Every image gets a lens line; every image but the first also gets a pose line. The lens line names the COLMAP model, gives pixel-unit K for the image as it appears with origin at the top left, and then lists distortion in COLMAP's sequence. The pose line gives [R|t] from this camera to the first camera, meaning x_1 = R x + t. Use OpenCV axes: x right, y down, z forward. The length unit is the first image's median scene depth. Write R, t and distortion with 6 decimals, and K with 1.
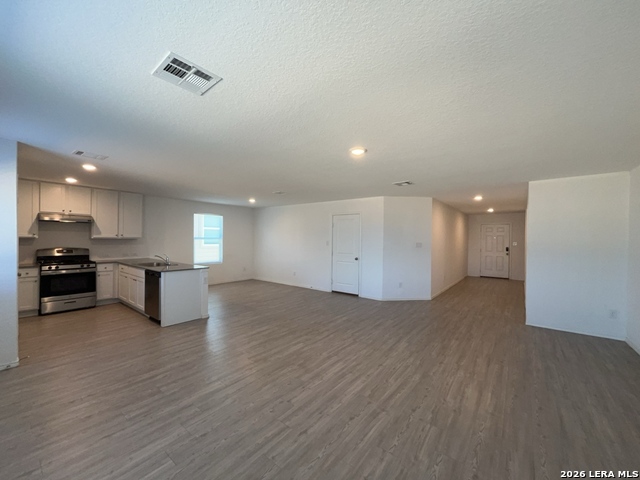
lens RADIAL K [[258.3, 0, 321.4], [0, 258.3, 239.8], [0, 0, 1]] dist [0.000858, -0.000329]
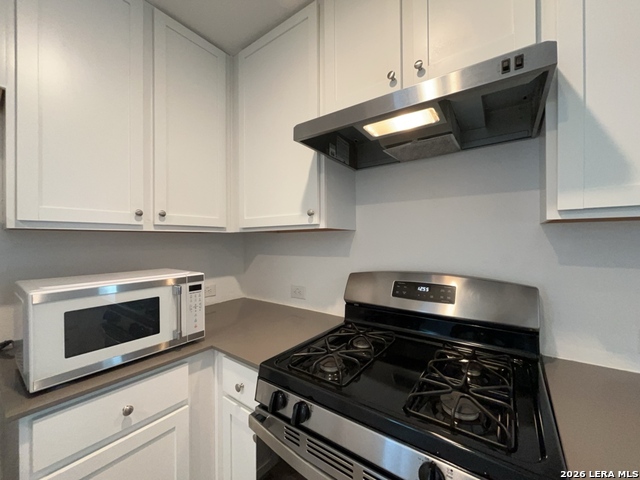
lens RADIAL K [[258.3, 0, 322.3], [0, 258.3, 240.3], [0, 0, 1]] dist [0.000858, -0.000329]
pose [[0.028257, -0.014693, -0.999493, -0.885684], [0.000053, 0.999892, -0.014698, 0.008156], [0.999601, 0.000362, 0.028255, 1.026572]]
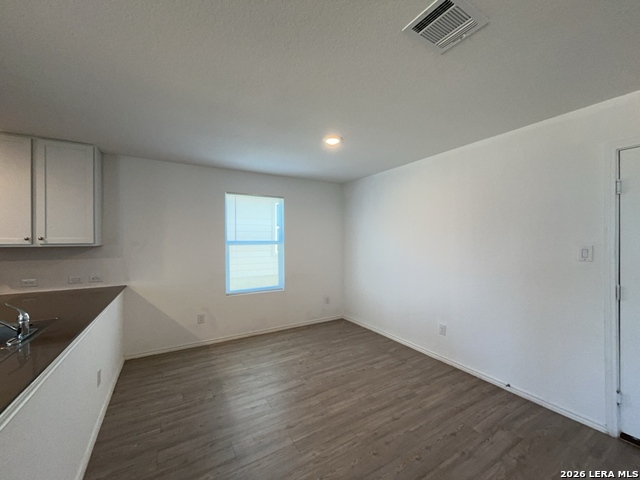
lens RADIAL K [[258.3, 0, 320.1], [0, 258.3, 239.1], [0, 0, 1]] dist [0.000858, -0.000329]
pose [[0.929721, -0.016886, -0.367877, -0.221349], [0.013632, 0.999842, -0.011442, -0.007715], [0.368012, 0.005623, 0.929804, 0.960217]]
